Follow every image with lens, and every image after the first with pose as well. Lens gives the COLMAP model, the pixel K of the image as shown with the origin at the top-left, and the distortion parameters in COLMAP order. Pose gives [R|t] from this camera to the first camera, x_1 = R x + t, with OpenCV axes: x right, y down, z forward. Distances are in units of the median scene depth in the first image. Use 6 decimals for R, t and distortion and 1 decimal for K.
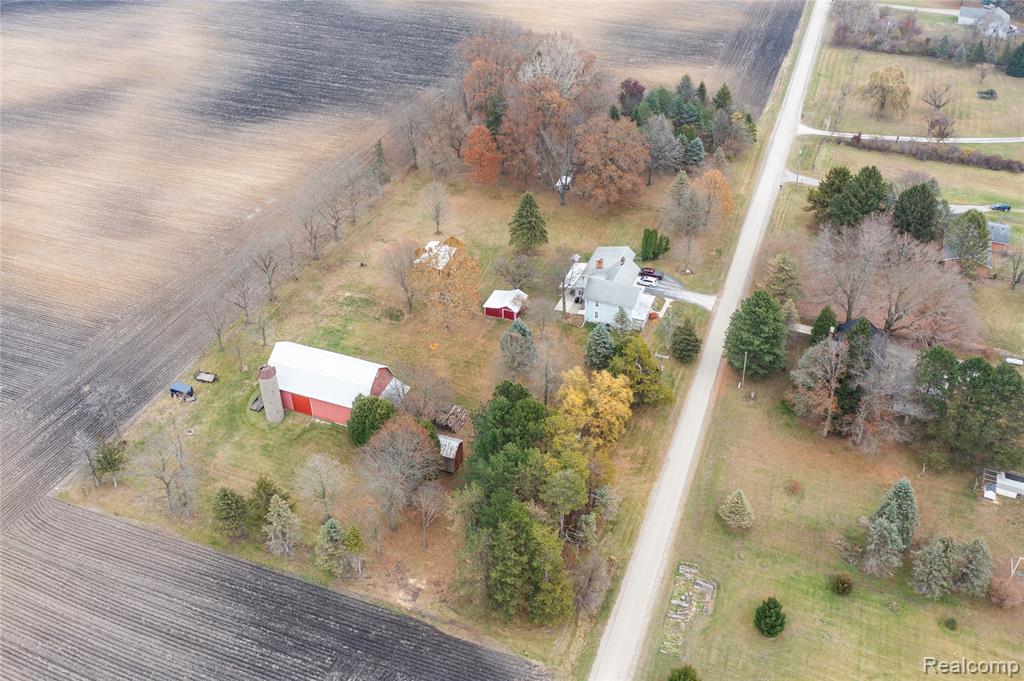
lens RADIAL K [[805.6, 0, 509.6], [0, 805.6, 340.9], [0, 0, 1]] dist [-0.027529, 0.006789]
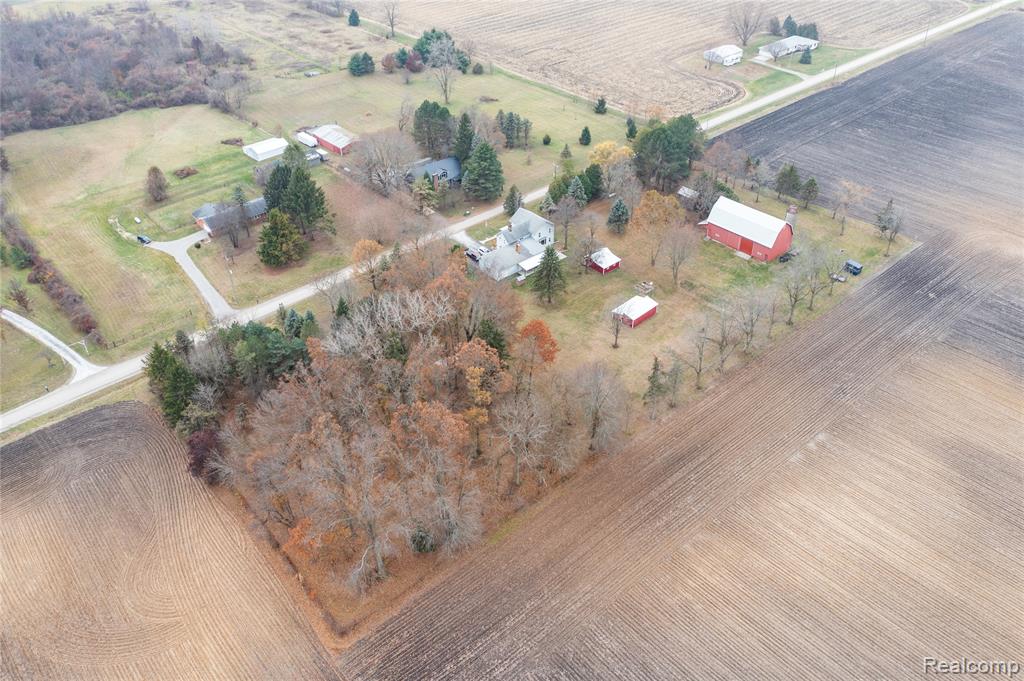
lens RADIAL K [[805.6, 0, 510.7], [0, 805.6, 338.4], [0, 0, 1]] dist [-0.027529, 0.006789]
pose [[-0.885204, -0.246567, 0.394485, -0.376362], [0.319489, 0.294158, 0.900776, -1.111577], [-0.338143, 0.923404, -0.181614, 1.283746]]
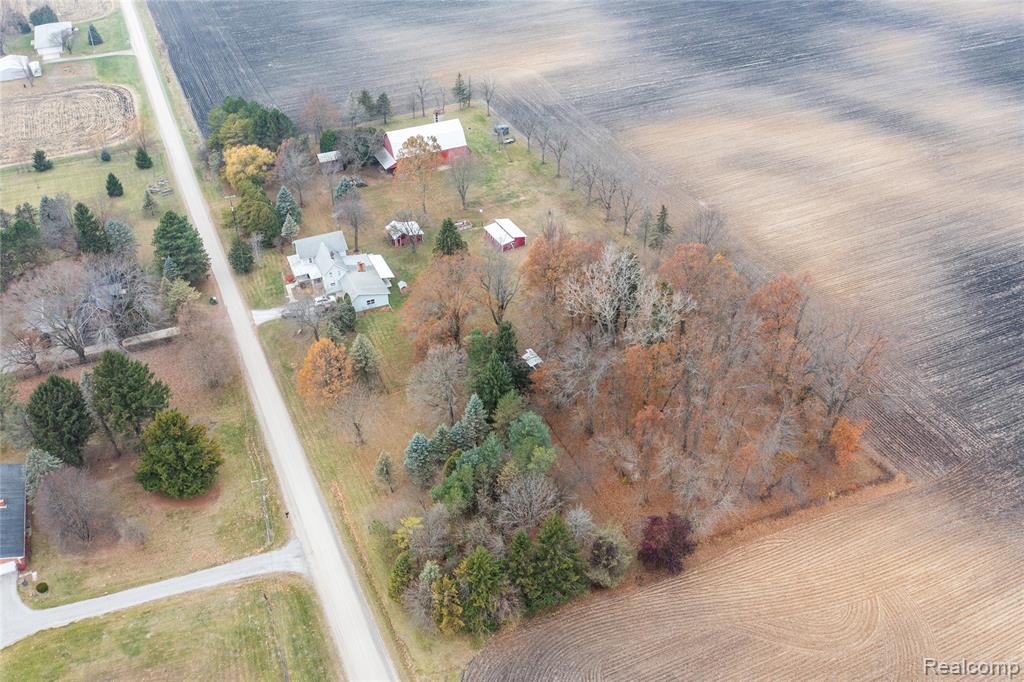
lens RADIAL K [[923.3, 0, 511.3], [0, 923.3, 343.3], [0, 0, 1]] dist [-0.030505, 0.004510]
pose [[-0.692030, 0.445199, -0.568236, 0.651523], [-0.438213, 0.366447, 0.820784, -1.043711], [0.573640, 0.817016, -0.058500, 1.189657]]
